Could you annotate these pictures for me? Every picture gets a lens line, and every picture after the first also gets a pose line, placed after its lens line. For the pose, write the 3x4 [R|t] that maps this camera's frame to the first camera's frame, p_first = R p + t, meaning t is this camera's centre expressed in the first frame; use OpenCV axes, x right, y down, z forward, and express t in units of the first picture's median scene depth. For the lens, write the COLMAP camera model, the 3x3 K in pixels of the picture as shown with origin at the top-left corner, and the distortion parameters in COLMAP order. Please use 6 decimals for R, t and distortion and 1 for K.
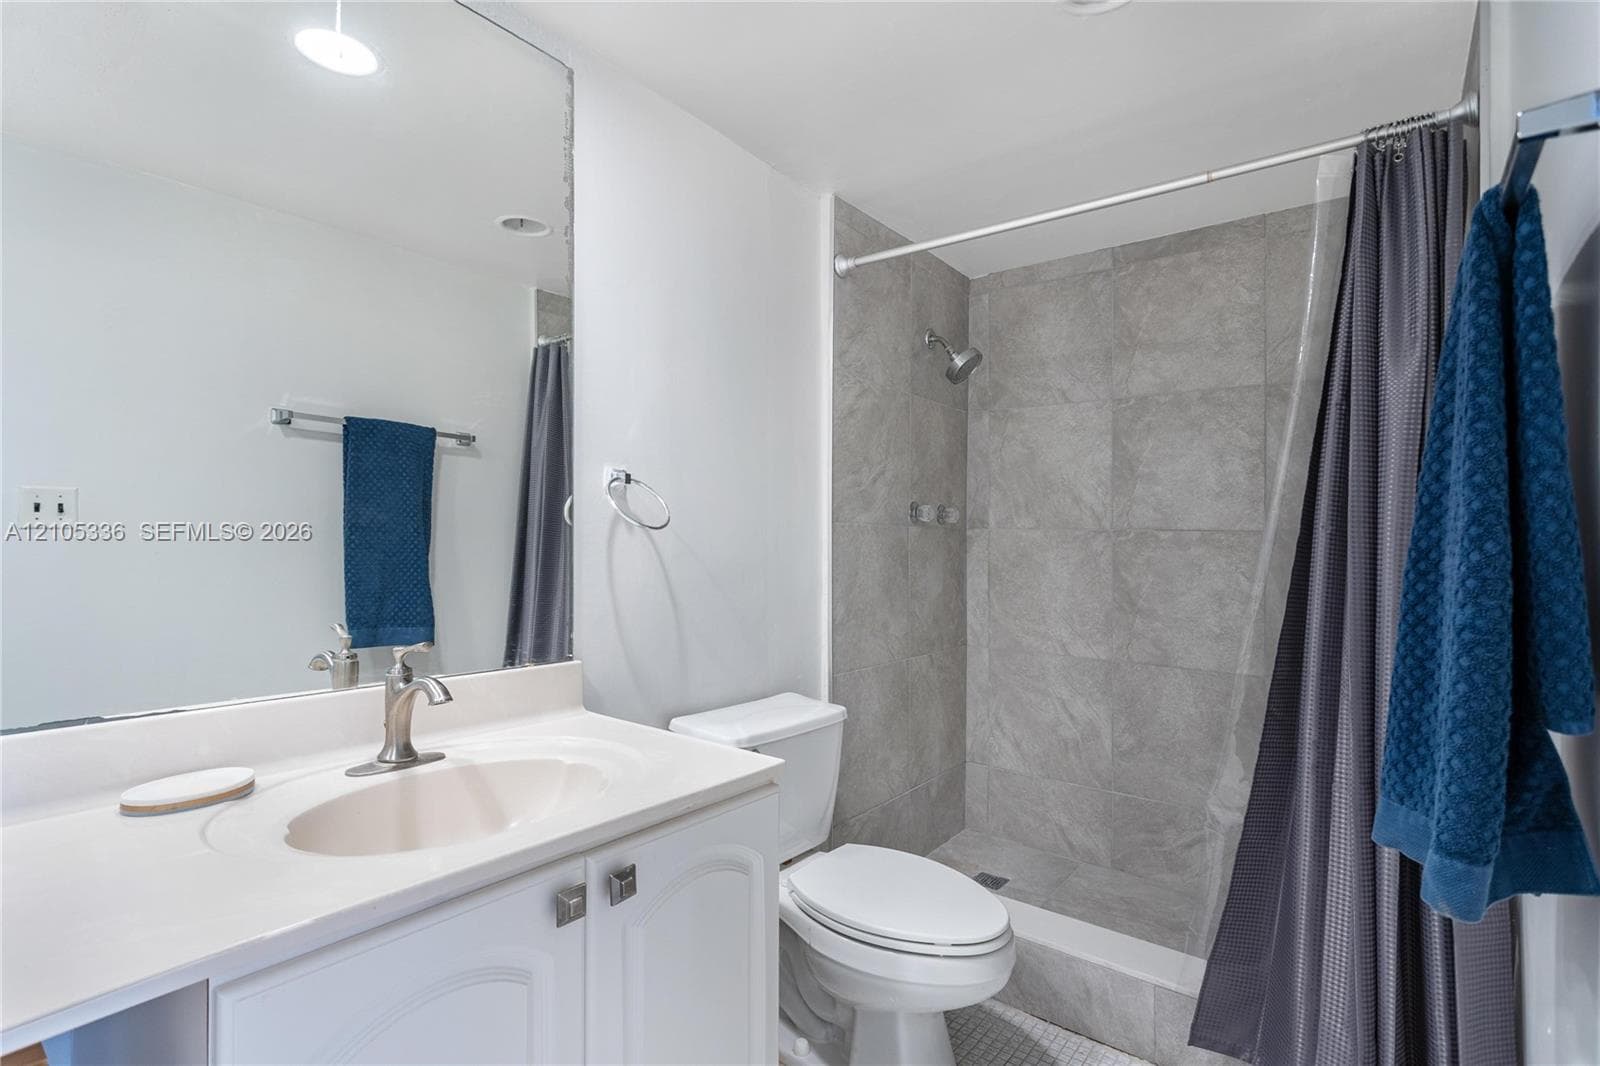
lens RADIAL K [[771.5, 0, 797.6], [0, 771.5, 532.4], [0, 0, 1]] dist [-0.005140, 0.007223]
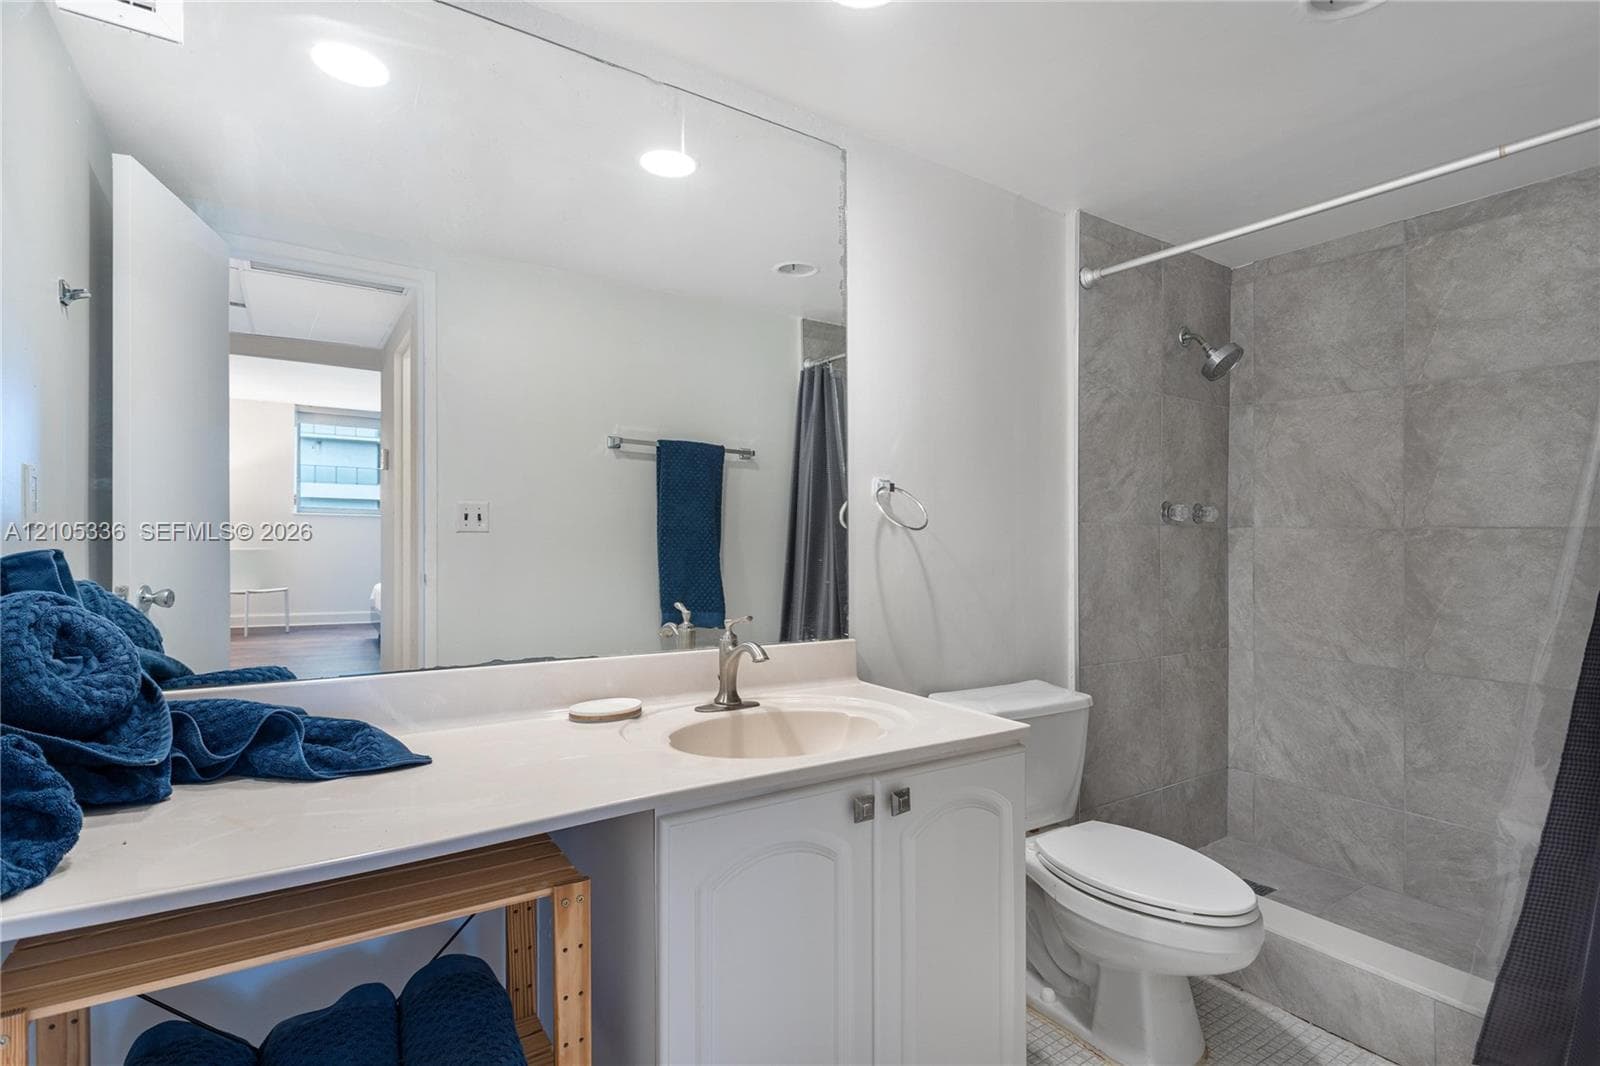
lens RADIAL K [[771.5, 0, 793.8], [0, 771.5, 536.1], [0, 0, 1]] dist [-0.005140, 0.007223]
pose [[0.949469, -0.003356, -0.313844, 0.006082], [0.004683, 0.999983, 0.003473, 0.000045], [0.313827, -0.004767, 0.949468, -0.126026]]
